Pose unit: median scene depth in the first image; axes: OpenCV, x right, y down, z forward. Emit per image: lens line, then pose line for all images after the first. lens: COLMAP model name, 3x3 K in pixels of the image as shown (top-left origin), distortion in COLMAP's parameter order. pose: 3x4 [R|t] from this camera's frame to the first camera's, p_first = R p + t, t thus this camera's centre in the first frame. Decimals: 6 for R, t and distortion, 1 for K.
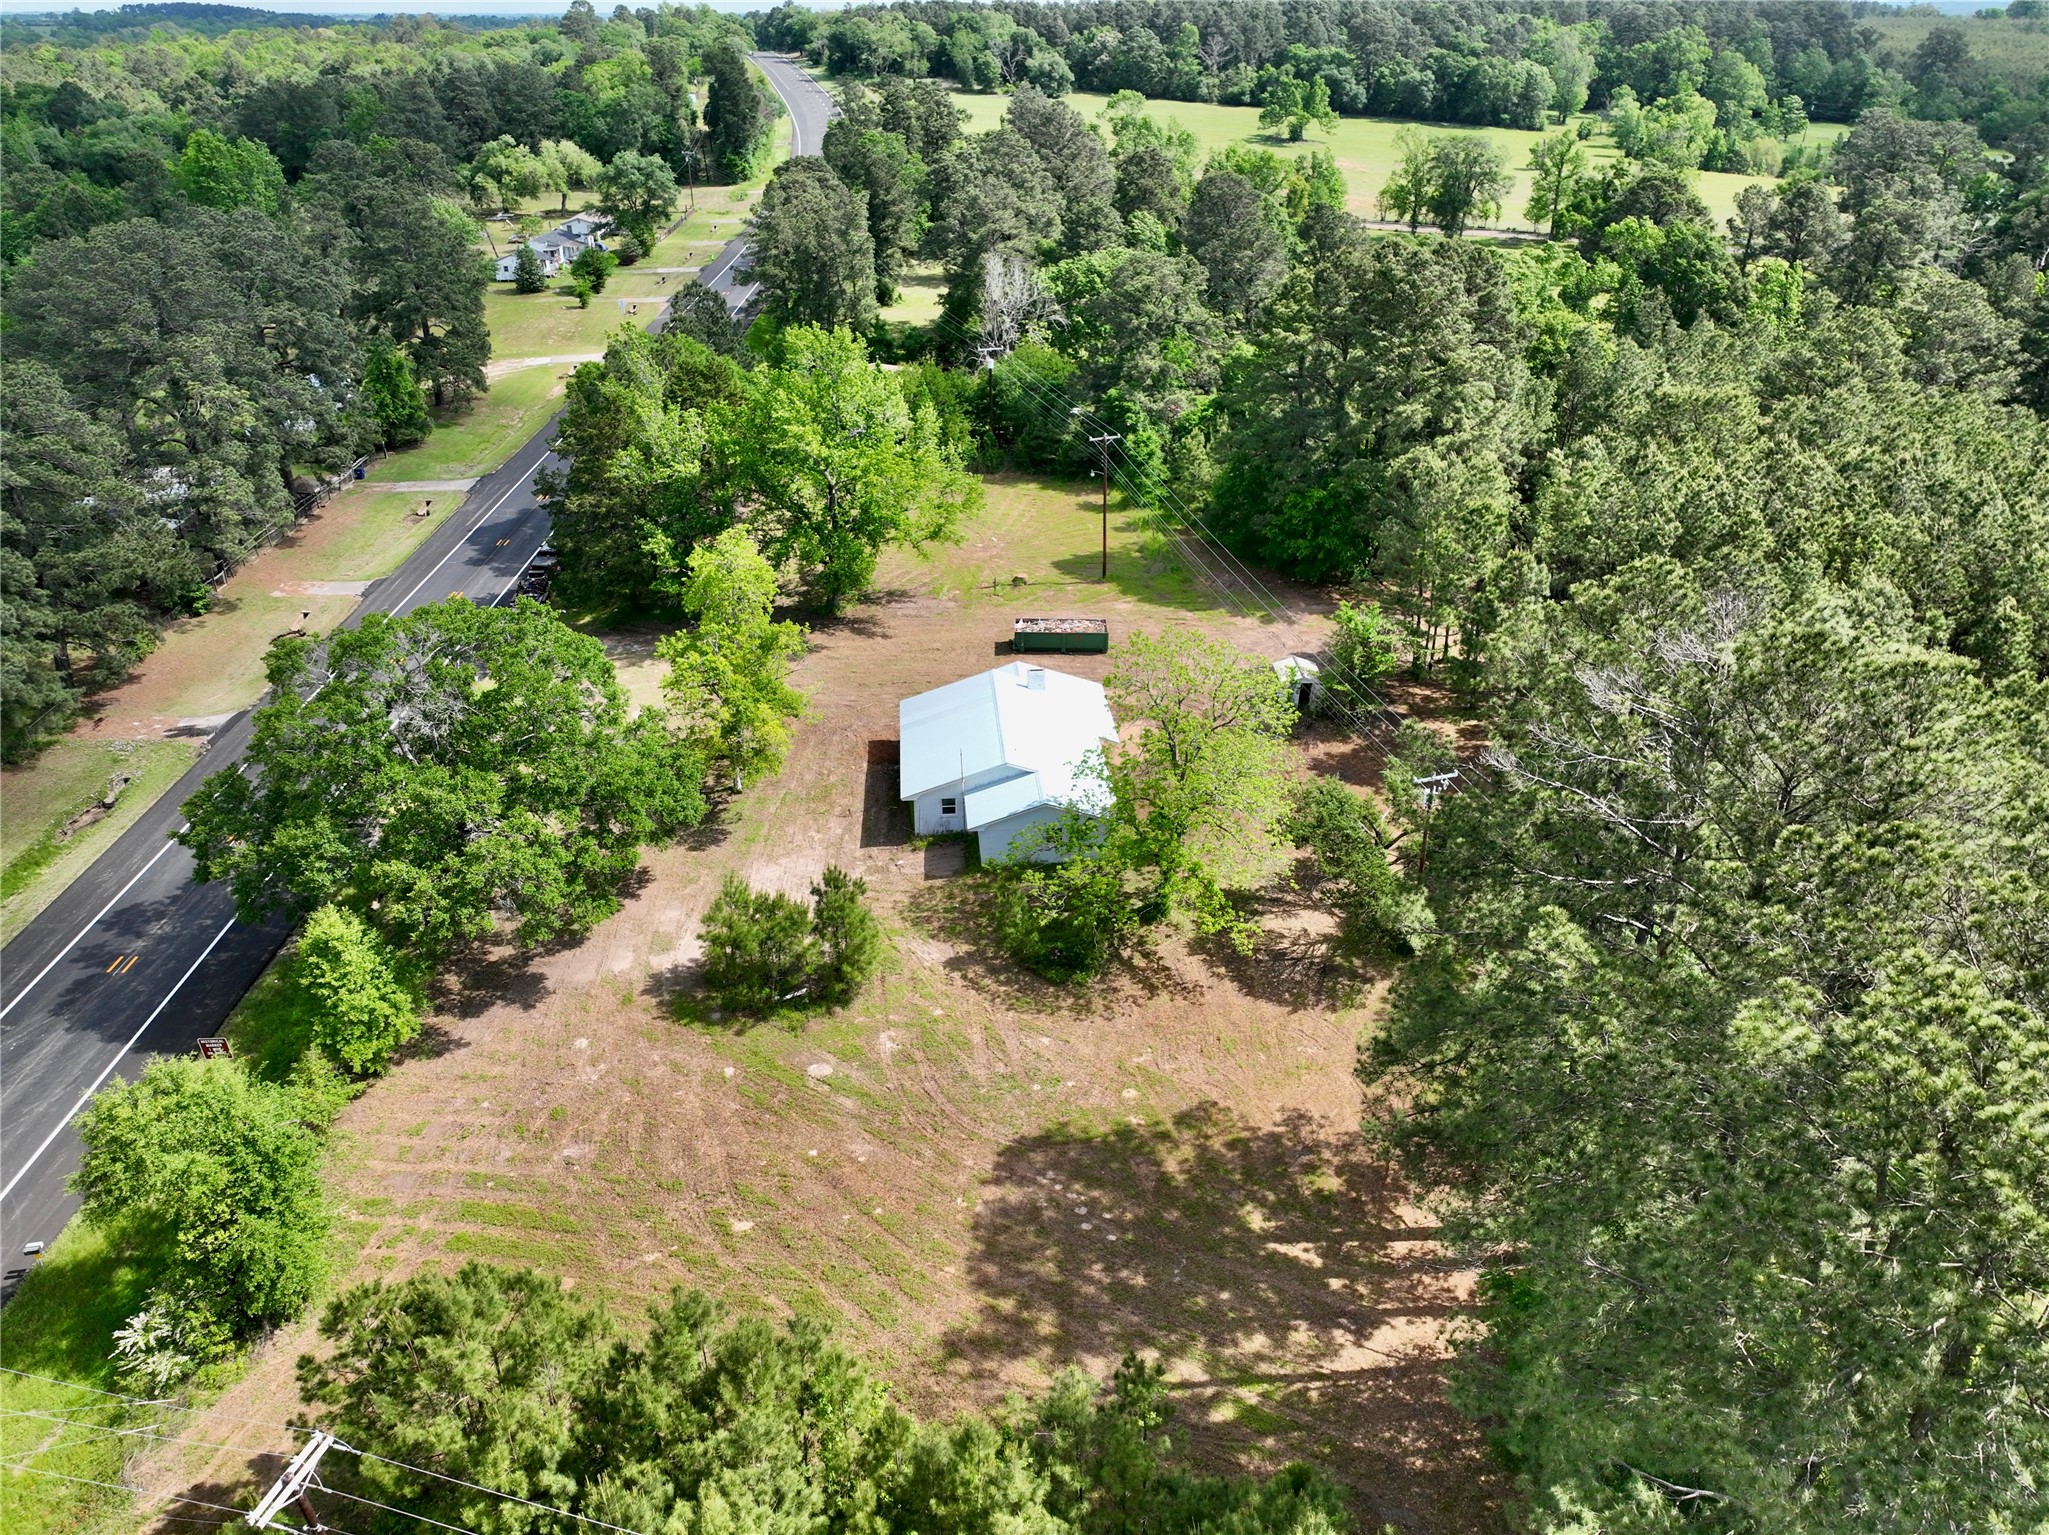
lens RADIAL K [[1438.7, 0, 1023.0], [0, 1438.7, 769.9], [0, 0, 1]] dist [0.005928, 0.009884]
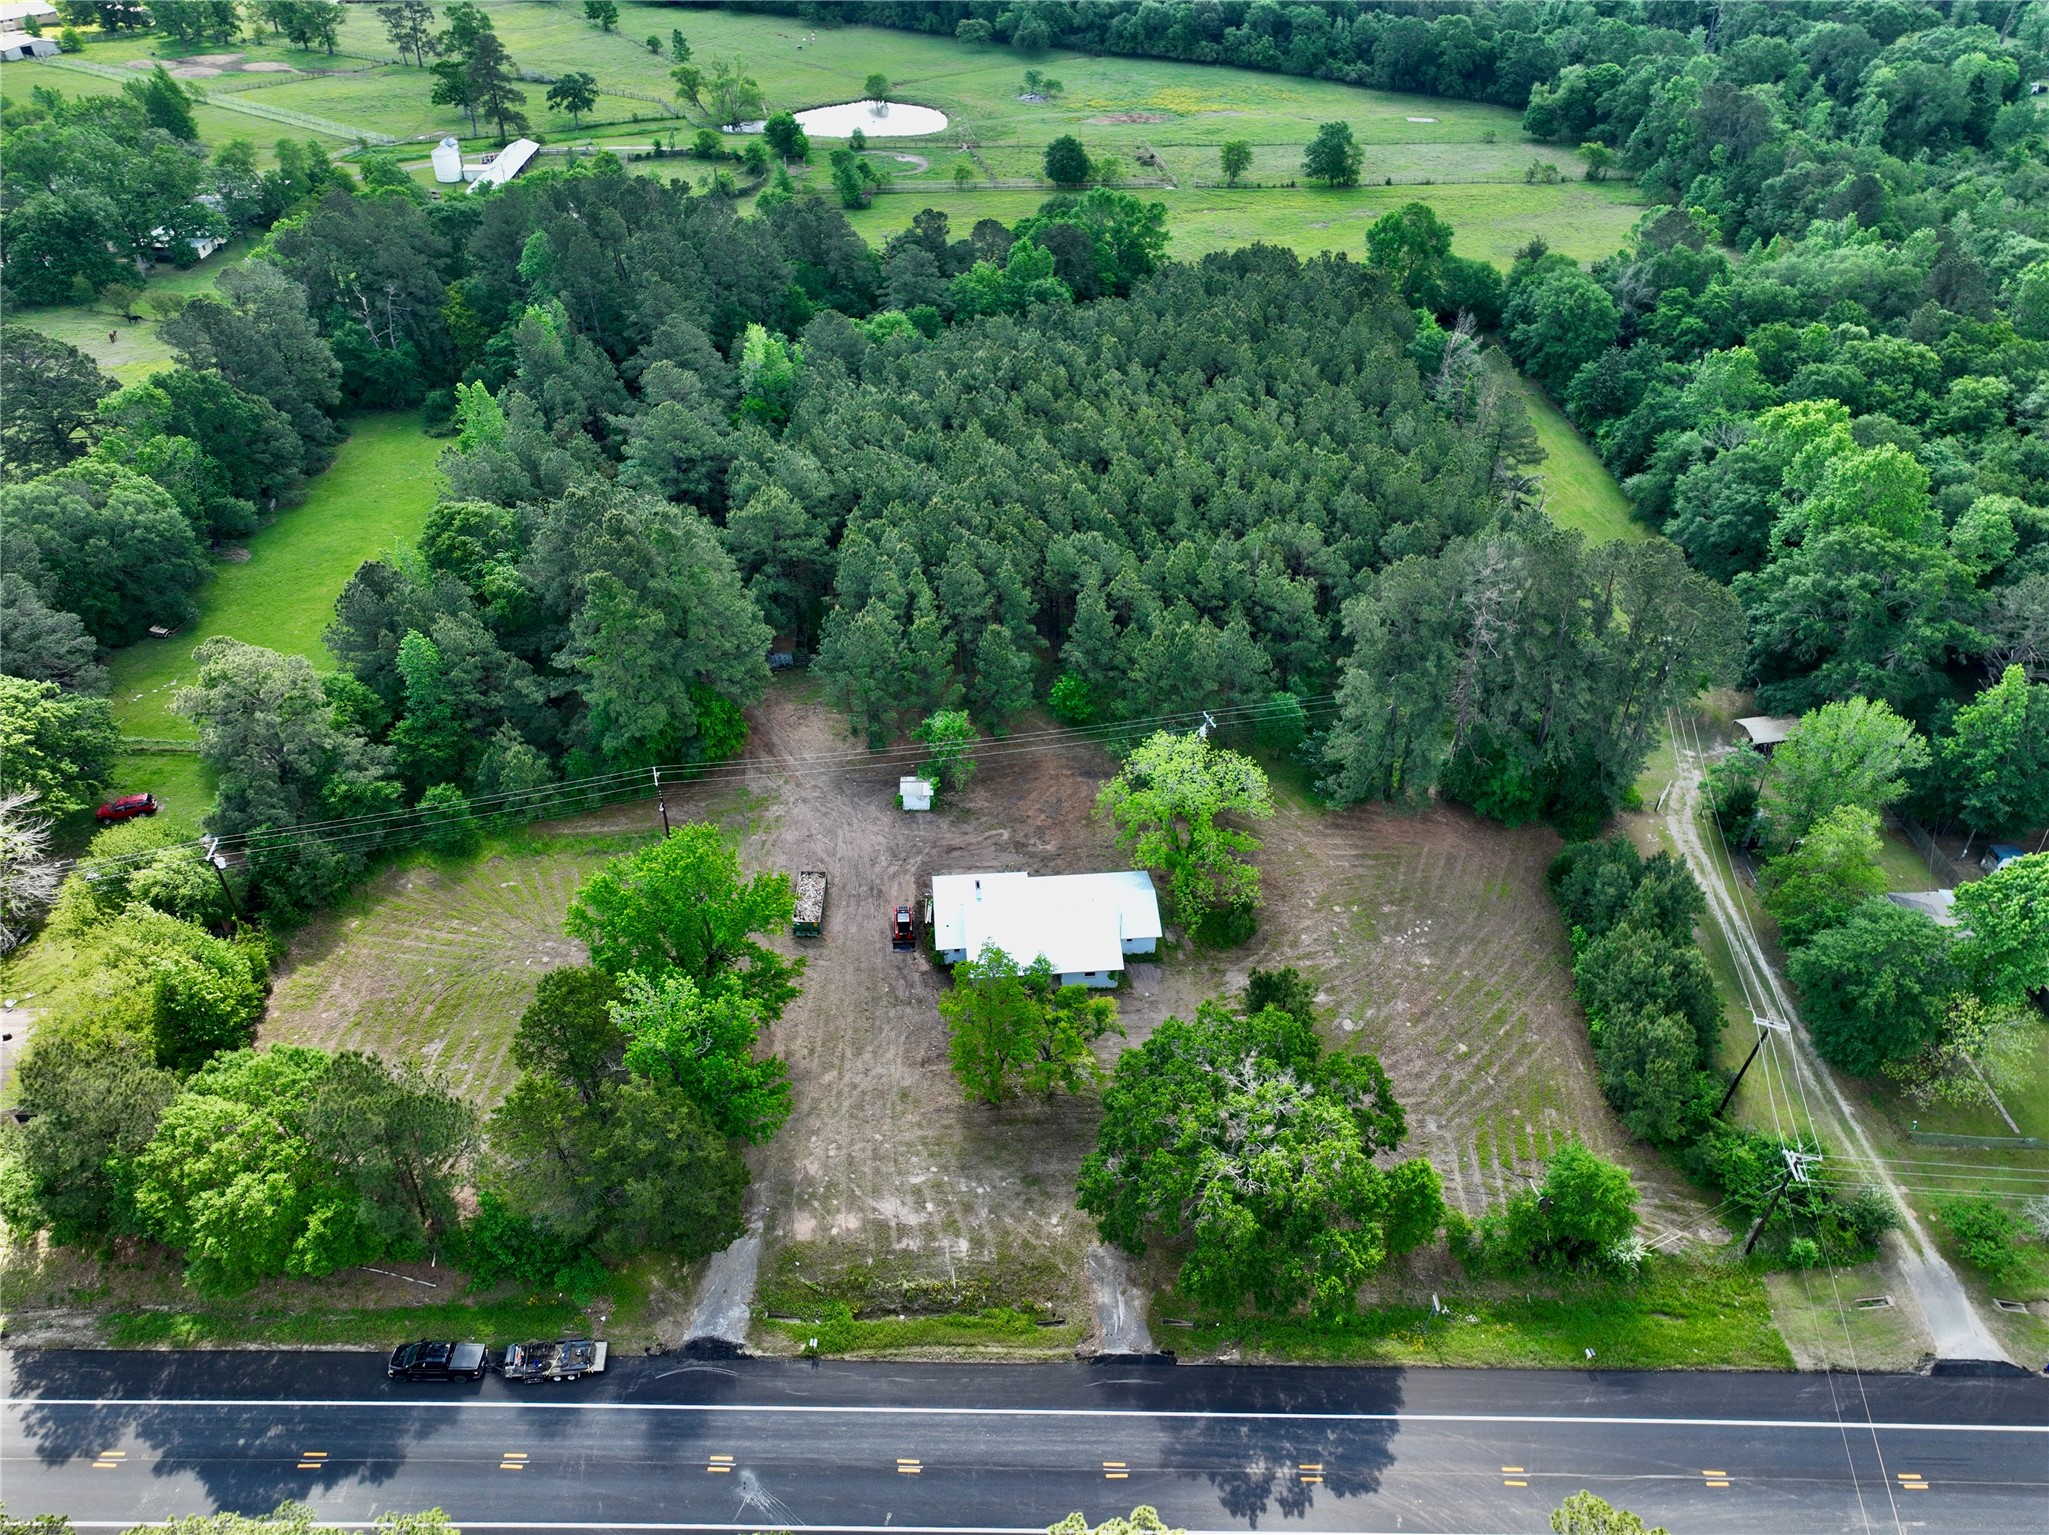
lens RADIAL K [[1443.3, 0, 1023.4], [0, 1443.3, 768.0], [0, 0, 1]] dist [-0.004637, 0.023941]
pose [[-0.004265, -0.599617, 0.800276, -1.280892], [0.463702, 0.707856, 0.532842, -1.074998], [-0.885981, 0.373362, 0.275025, 0.687194]]
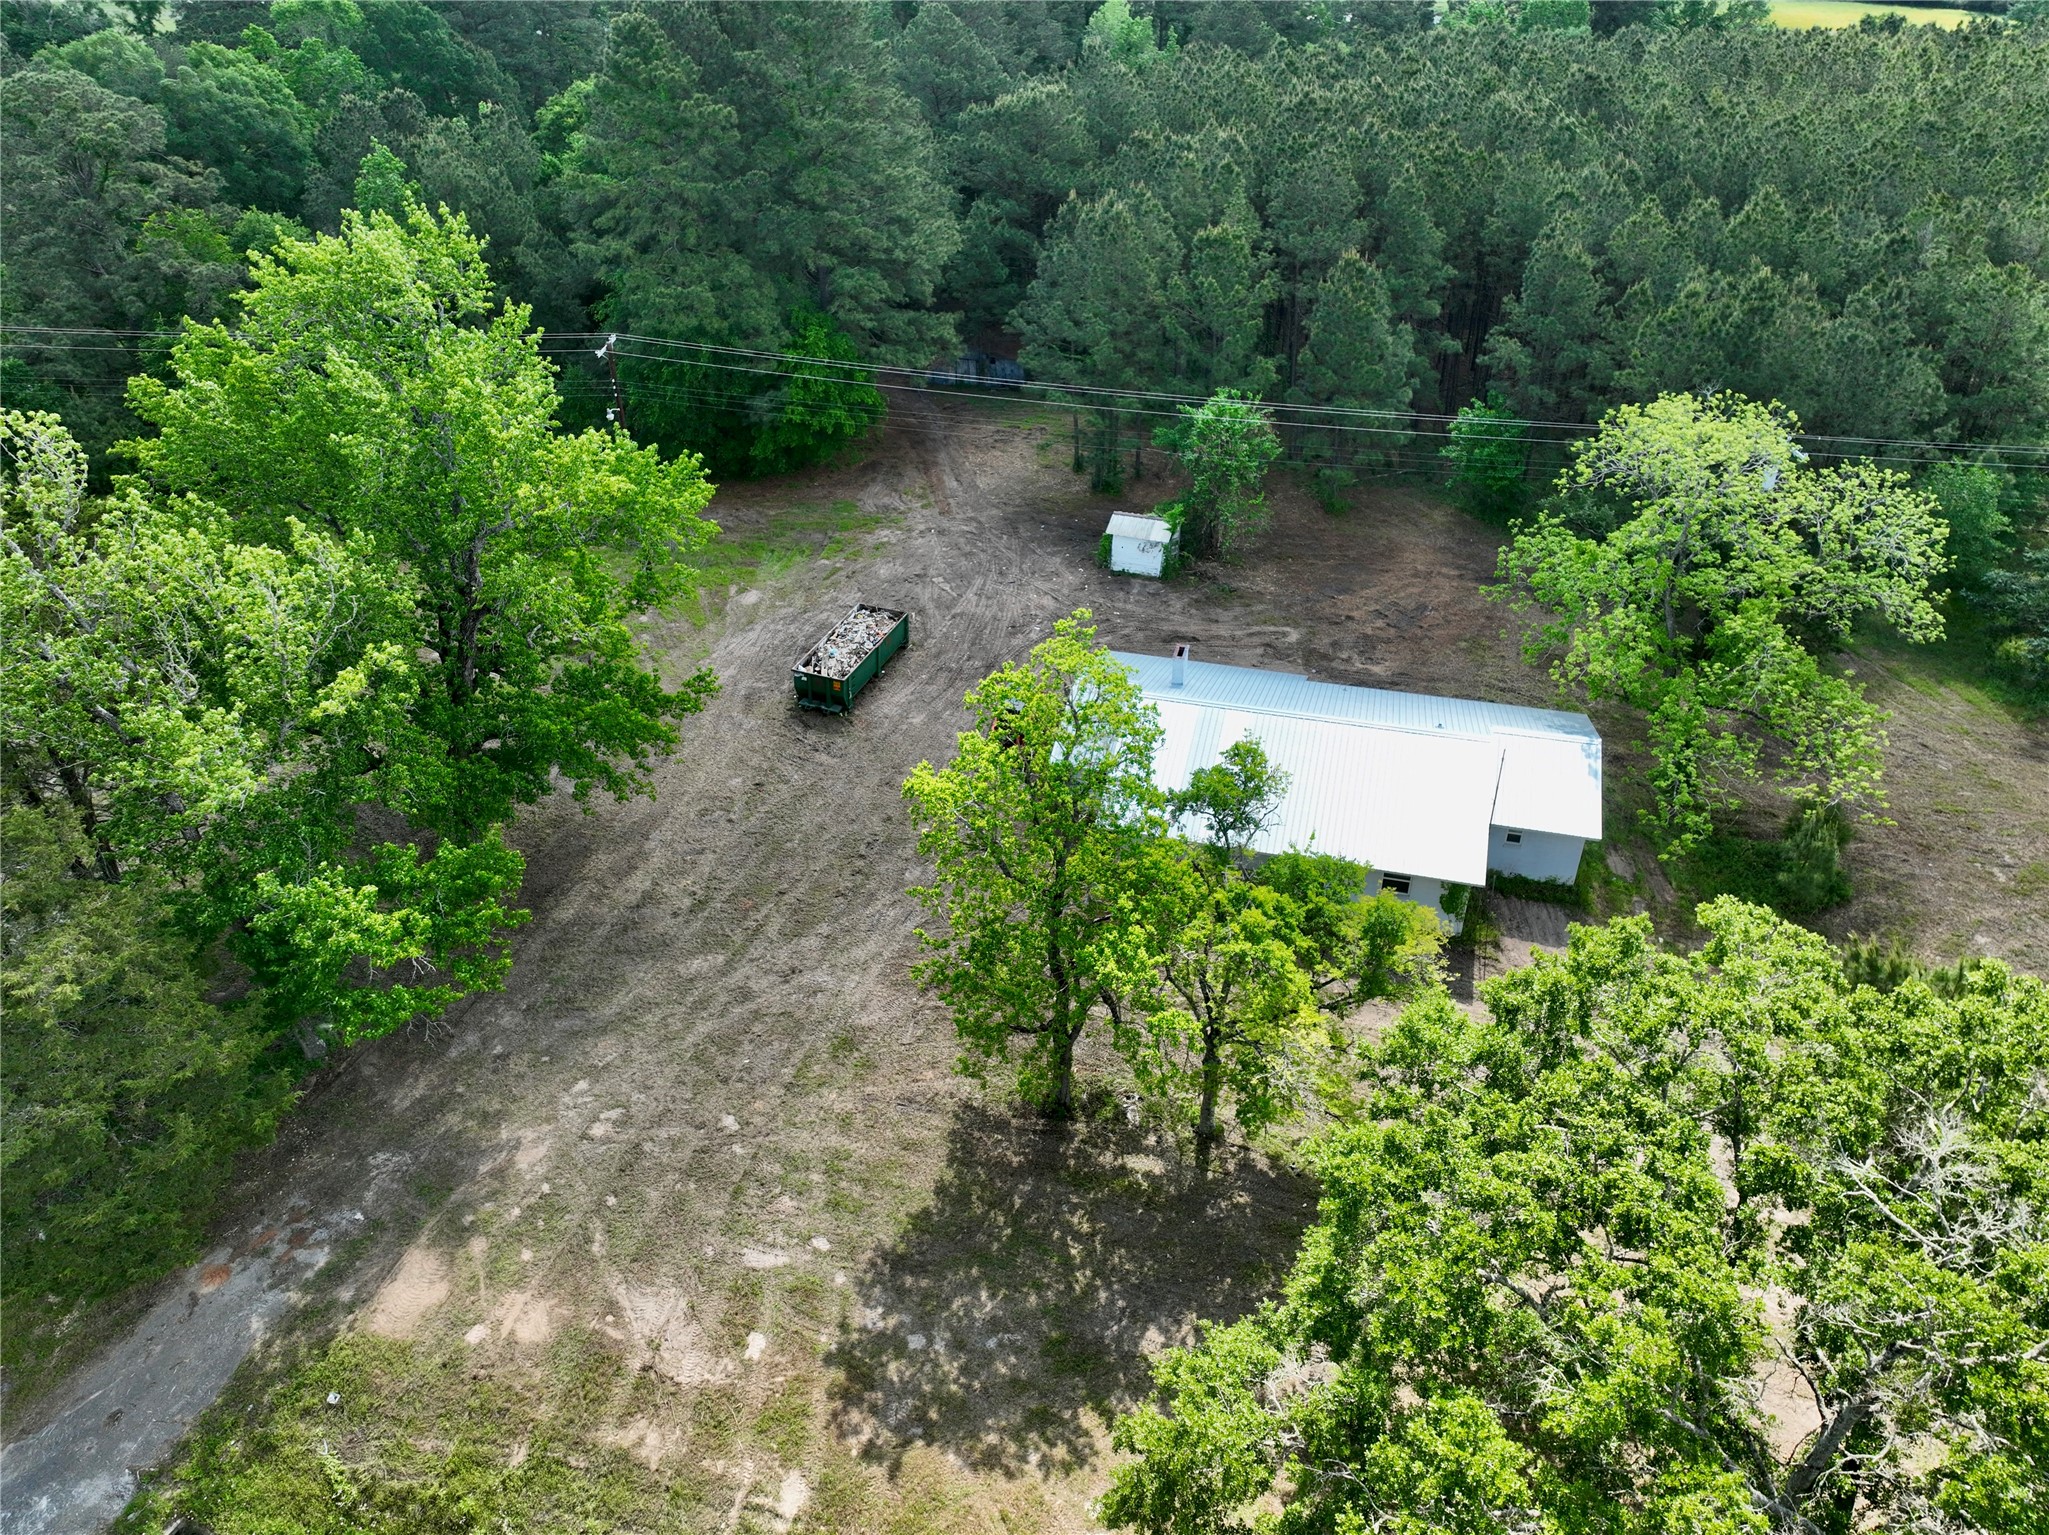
lens RADIAL K [[1447.3, 0, 1023.7], [0, 1447.3, 763.8], [0, 0, 1]] dist [-0.005252, 0.023646]
pose [[0.336962, -0.507309, 0.793155, -0.651620], [0.442870, 0.828810, 0.341967, -0.334887], [-0.830857, 0.236034, 0.503949, 0.958325]]
